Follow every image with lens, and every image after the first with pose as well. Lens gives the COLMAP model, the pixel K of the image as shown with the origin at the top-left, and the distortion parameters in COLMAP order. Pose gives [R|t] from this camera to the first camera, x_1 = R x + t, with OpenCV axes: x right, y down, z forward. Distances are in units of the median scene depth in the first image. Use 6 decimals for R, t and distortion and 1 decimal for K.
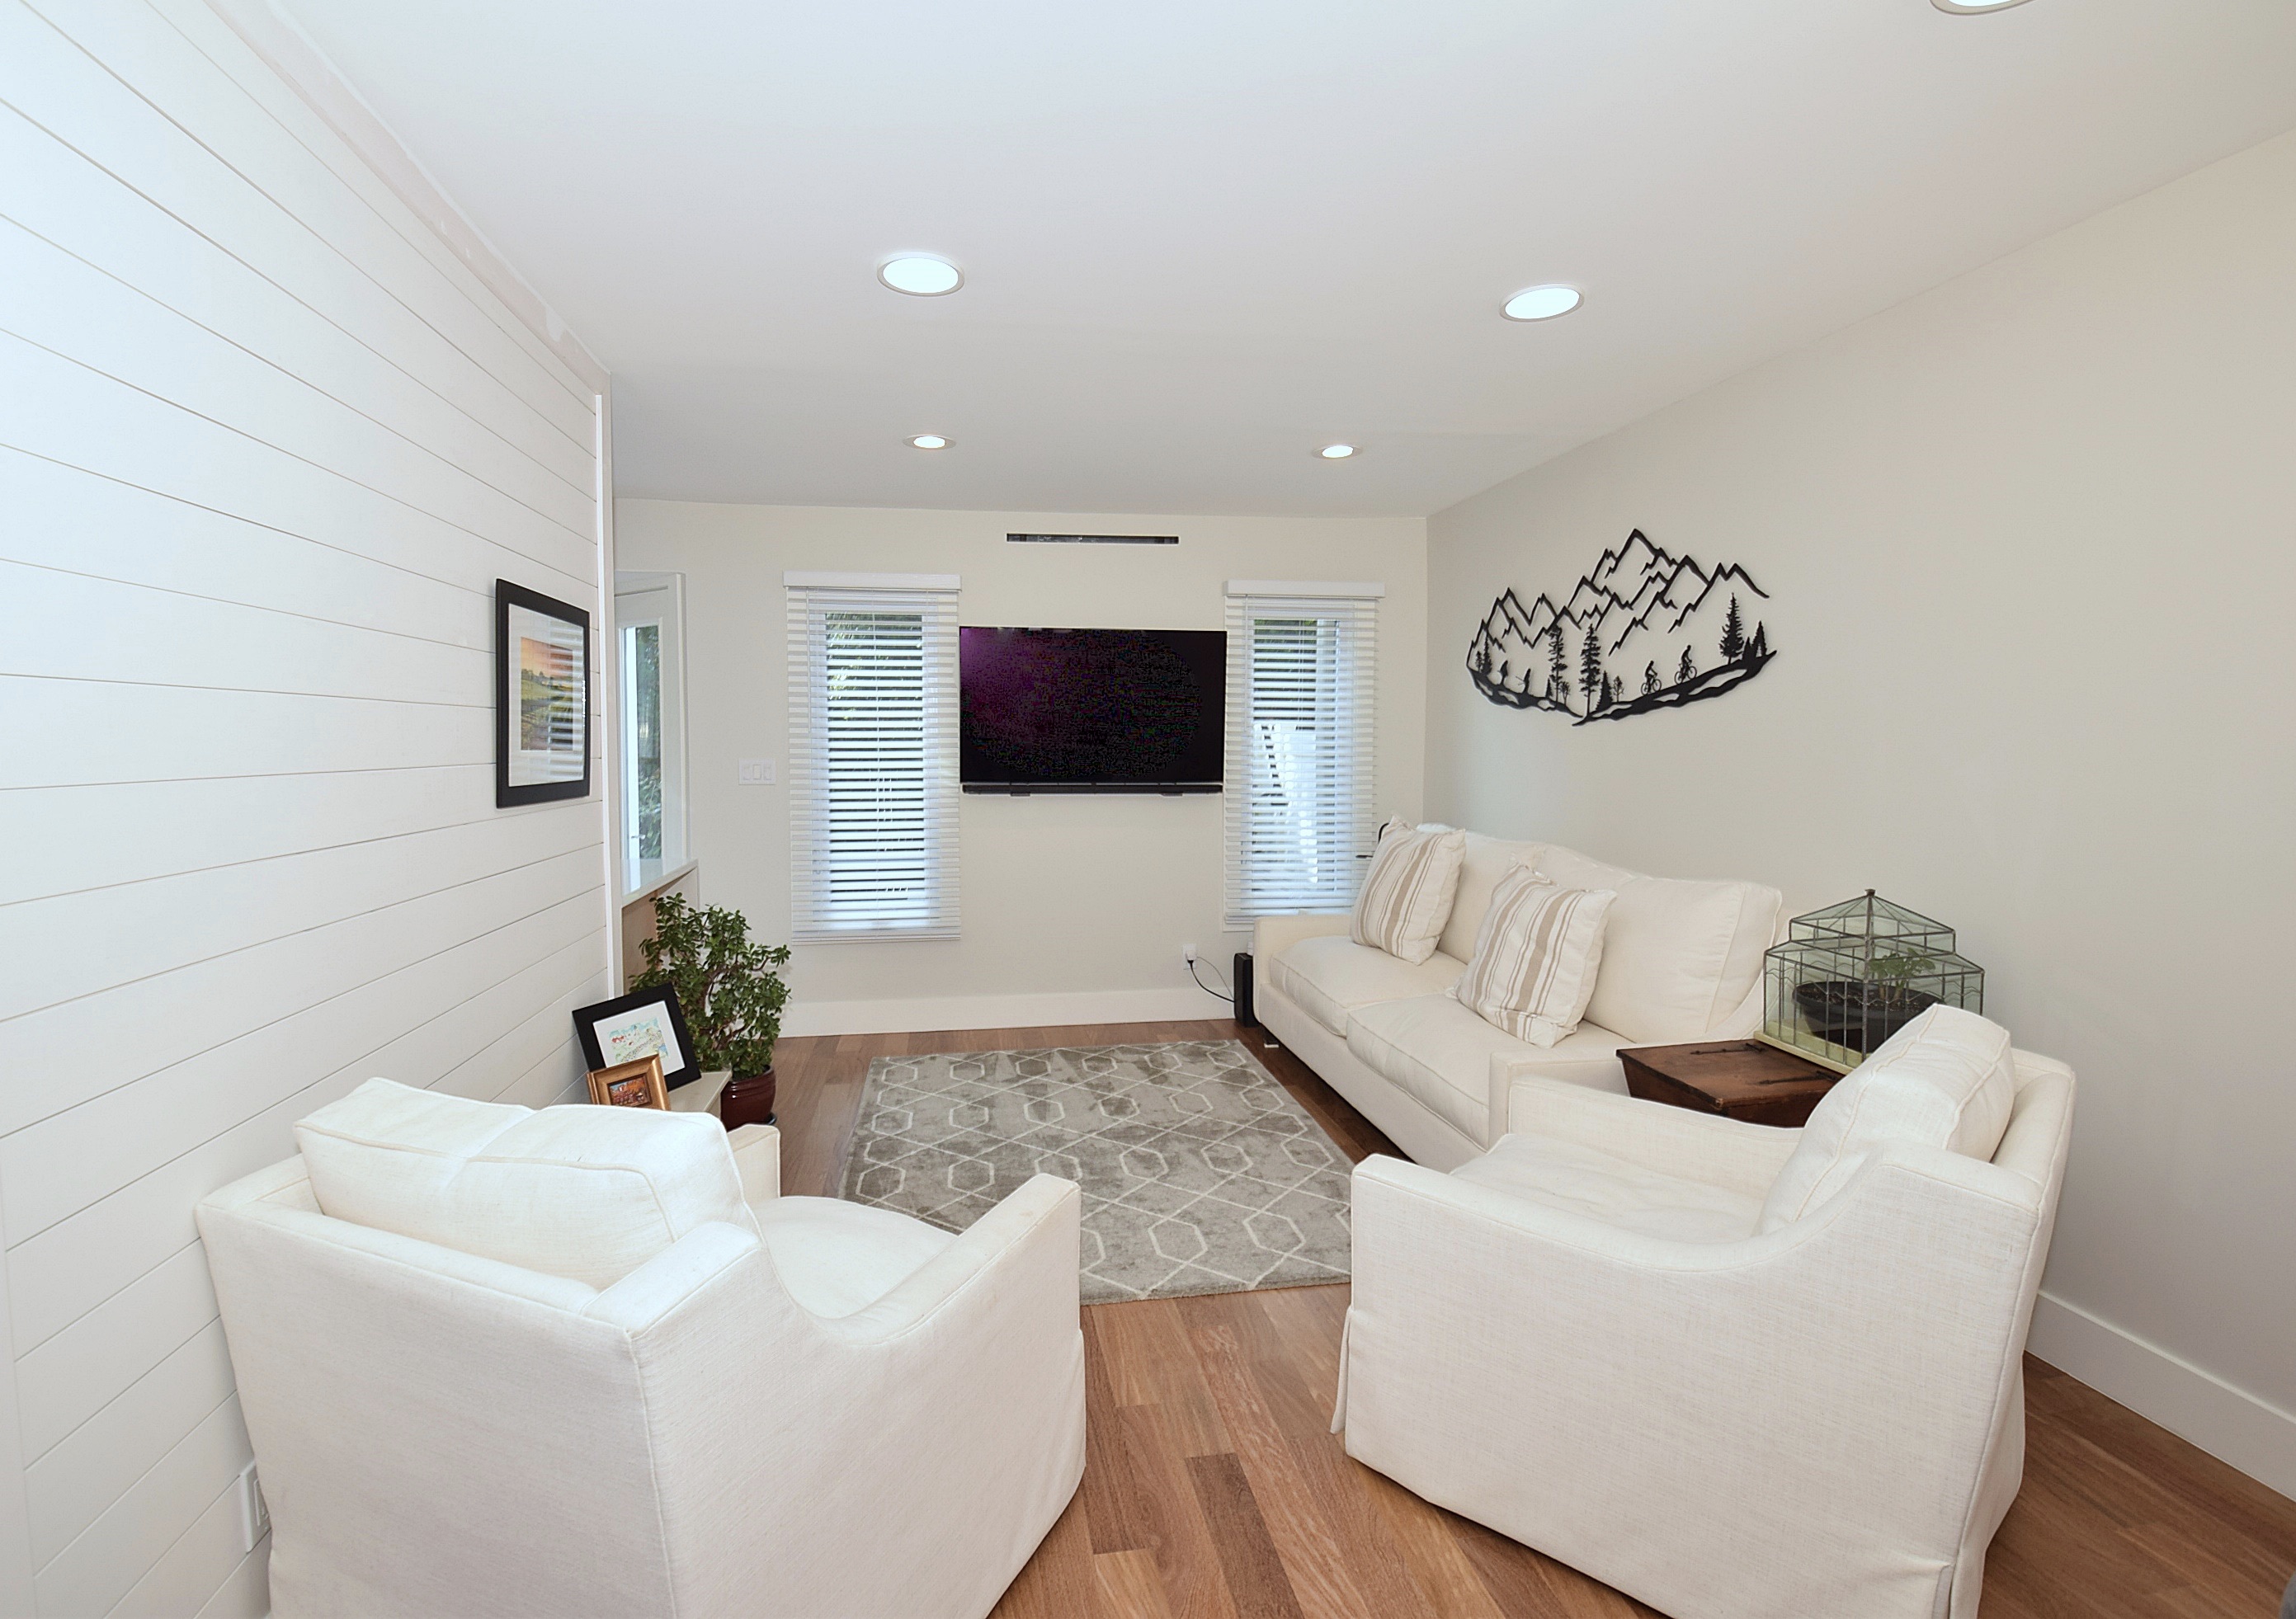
lens RADIAL K [[1076.5, 0, 1148.0], [0, 1076.5, 809.5], [0, 0, 1]] dist [-0.003085, -0.031387]
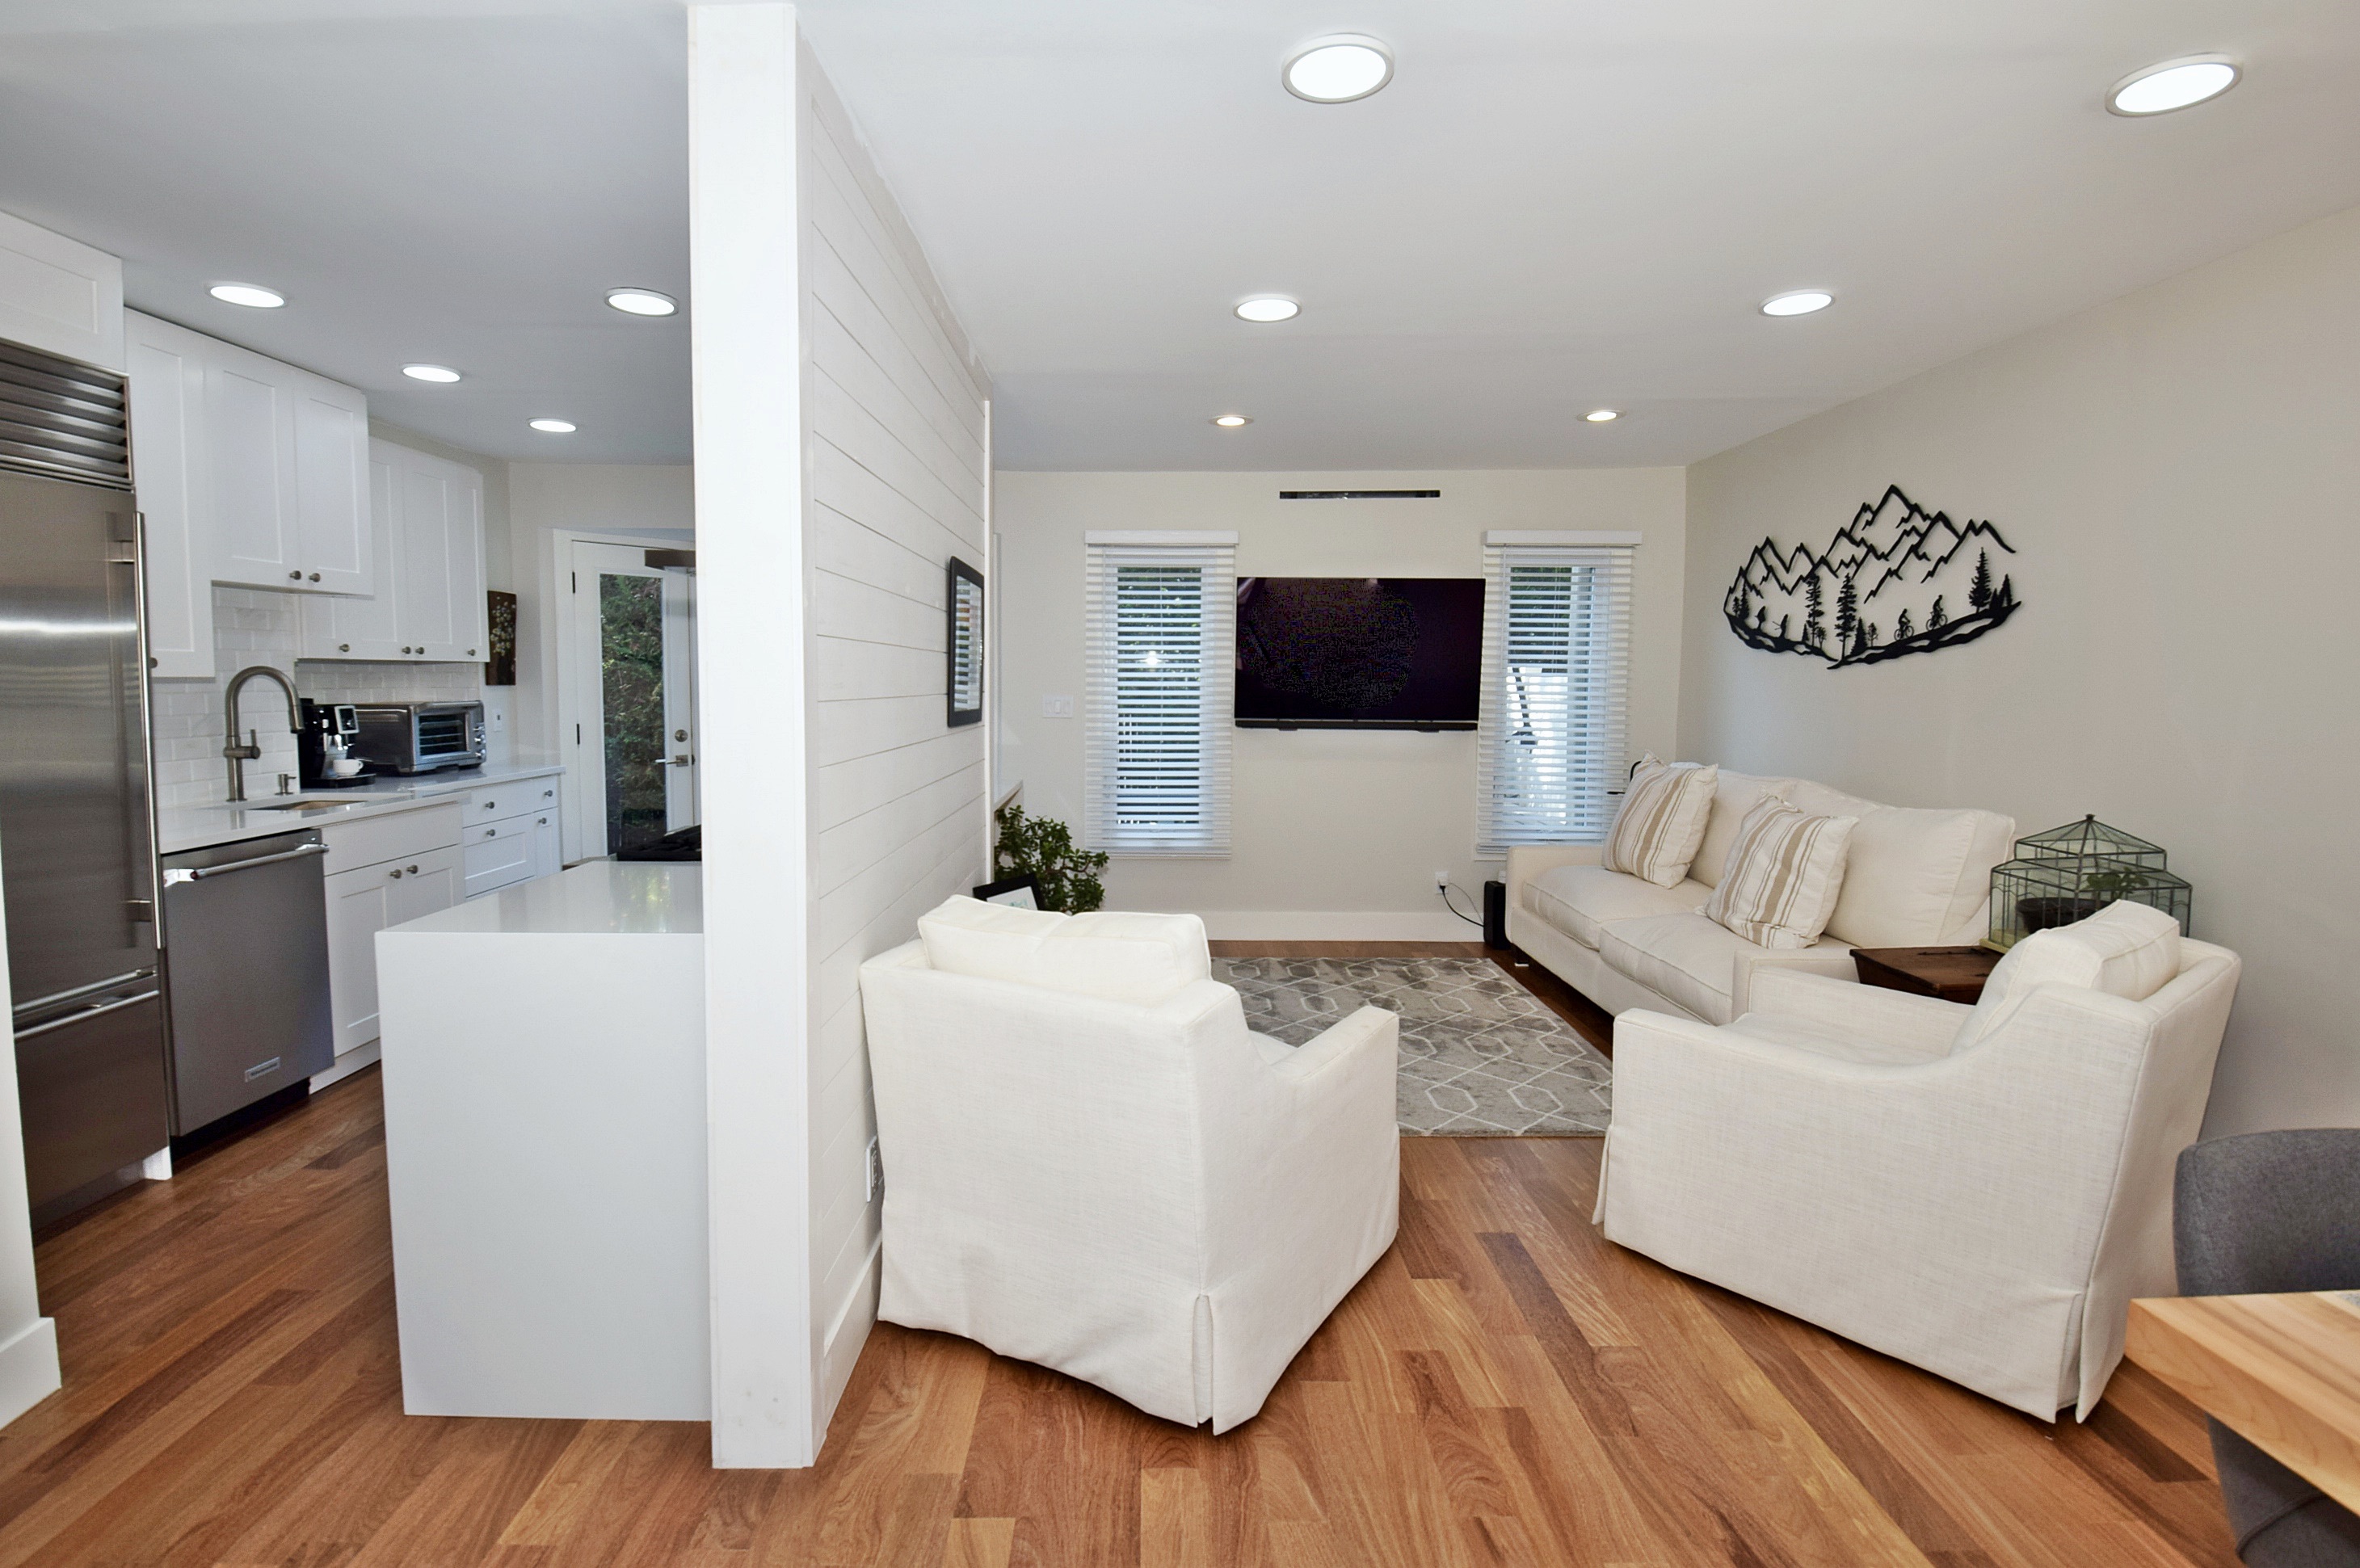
lens RADIAL K [[1112.7, 0, 1169.5], [0, 1112.7, 772.7], [0, 0, 1]] dist [0.001273, -0.033407]
pose [[0.984719, 0.019035, -0.173110, -0.060560], [-0.016050, 0.999698, 0.018625, 0.016287], [0.173412, -0.015562, 0.984726, -0.216867]]
